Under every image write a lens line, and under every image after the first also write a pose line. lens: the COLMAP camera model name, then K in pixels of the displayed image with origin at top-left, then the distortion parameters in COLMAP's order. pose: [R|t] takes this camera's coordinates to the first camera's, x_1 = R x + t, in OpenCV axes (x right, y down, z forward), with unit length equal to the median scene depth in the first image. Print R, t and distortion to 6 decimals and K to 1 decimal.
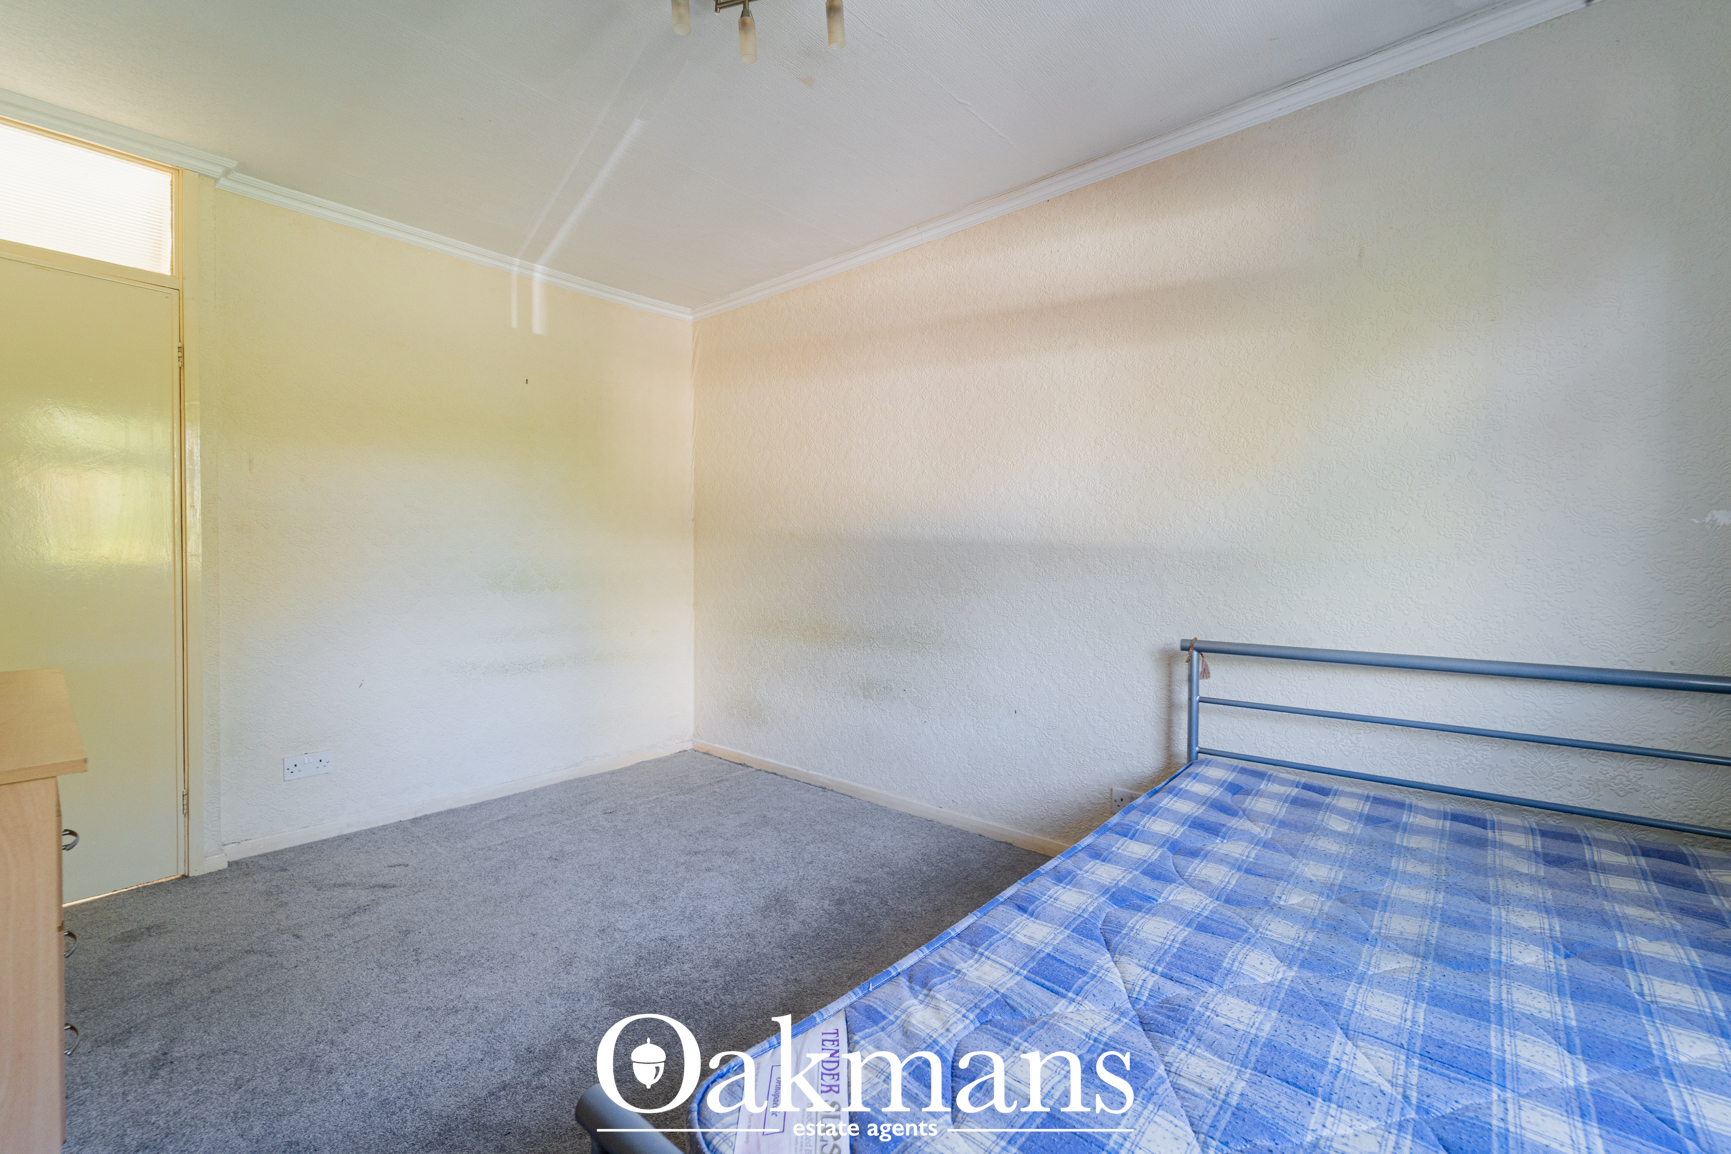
lens RADIAL K [[709.6, 0, 868.9], [0, 709.6, 572.9], [0, 0, 1]] dist [-0.001167, -0.000555]
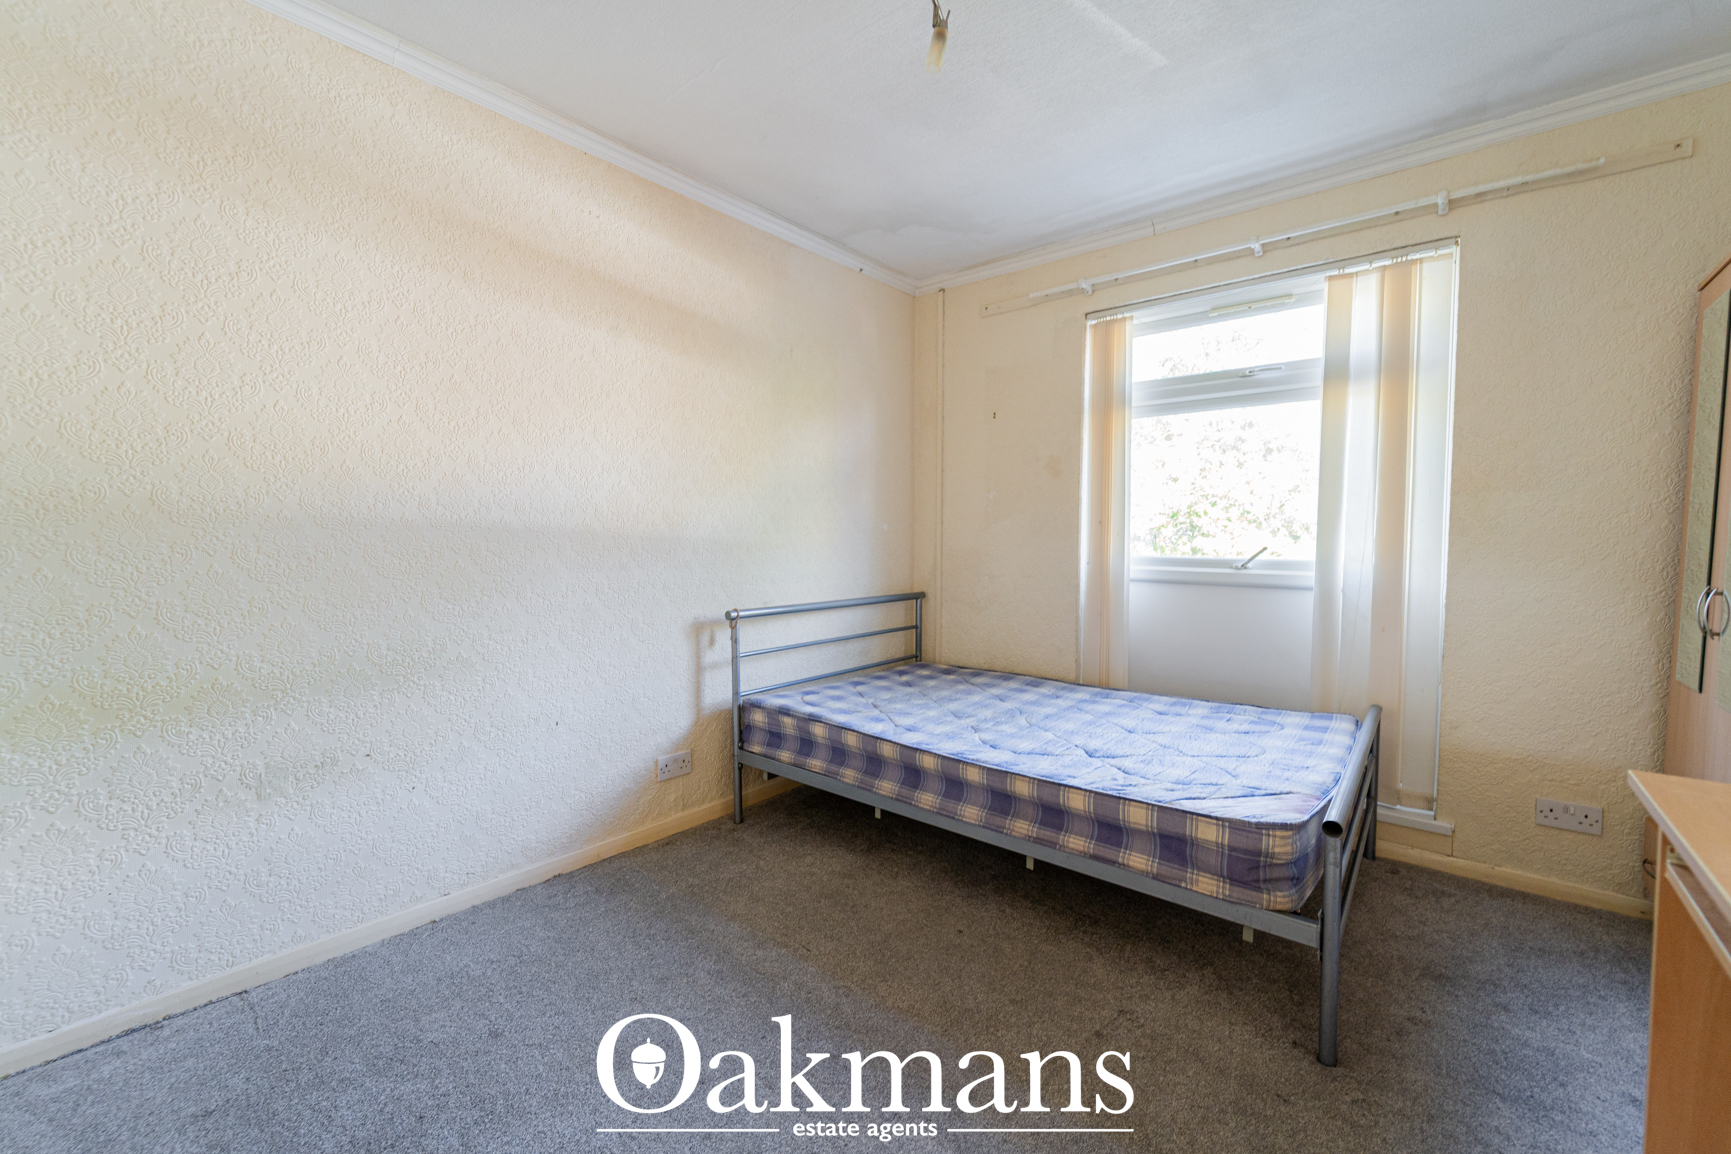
lens RADIAL K [[709.6, 0, 868.9], [0, 709.6, 572.9], [0, 0, 1]] dist [-0.001167, -0.000555]
pose [[-0.002018, -0.046751, 0.998905, -0.735941], [0.022012, 0.998662, 0.046784, -0.023145], [-0.999756, 0.022083, -0.000986, 0.694175]]
